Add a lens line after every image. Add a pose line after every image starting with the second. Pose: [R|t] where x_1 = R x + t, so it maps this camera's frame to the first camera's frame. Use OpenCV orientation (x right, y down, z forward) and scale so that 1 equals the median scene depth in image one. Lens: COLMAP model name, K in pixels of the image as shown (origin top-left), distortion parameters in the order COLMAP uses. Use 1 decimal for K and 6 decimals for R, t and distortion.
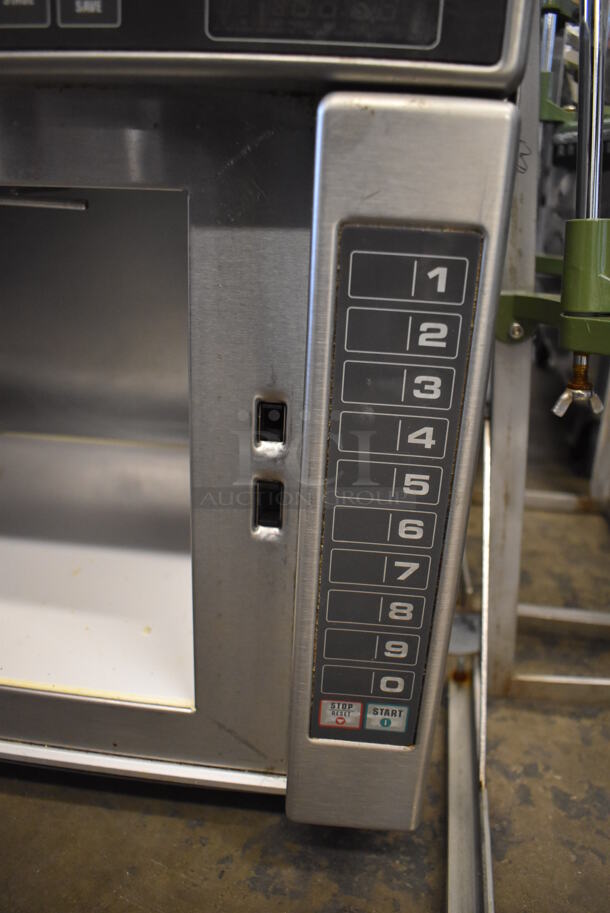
lens RADIAL K [[711.7, 0, 303.4], [0, 711.7, 461.5], [0, 0, 1]] dist [-0.107013, 0.019353]
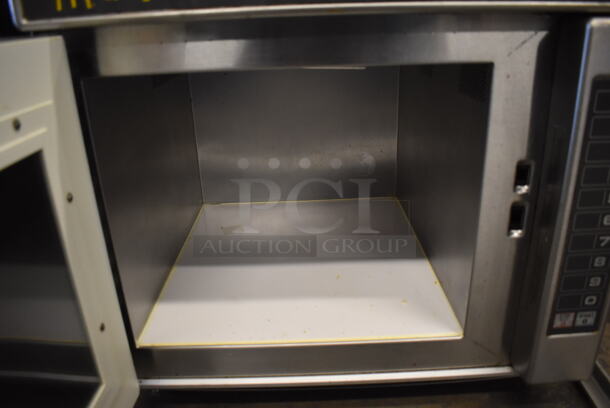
lens RADIAL K [[475.5, 0, 302.6], [0, 475.5, 198.7], [0, 0, 1]] dist [-0.107013, 0.019353]
pose [[0.991487, -0.112490, 0.065578, -0.733309], [0.113309, 0.993520, -0.008896, -0.050074], [-0.064153, 0.016251, 0.997808, -0.236562]]
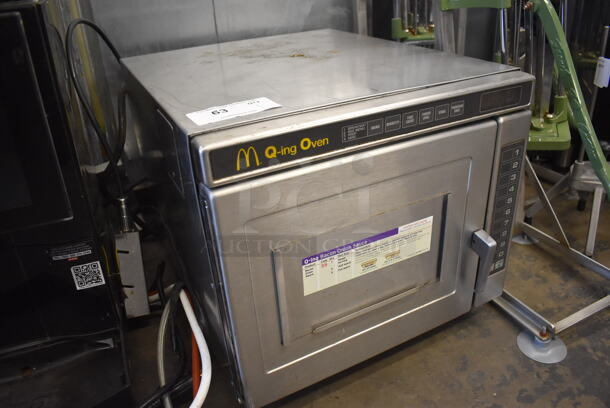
lens RADIAL K [[475.5, 0, 305.1], [0, 475.5, 205.4], [0, 0, 1]] dist [-0.107013, 0.019353]
pose [[0.840163, -0.336502, 0.425315, -1.659335], [0.294691, 0.941613, 0.162858, -0.608485], [-0.455284, -0.011491, 0.890272, -0.678993]]
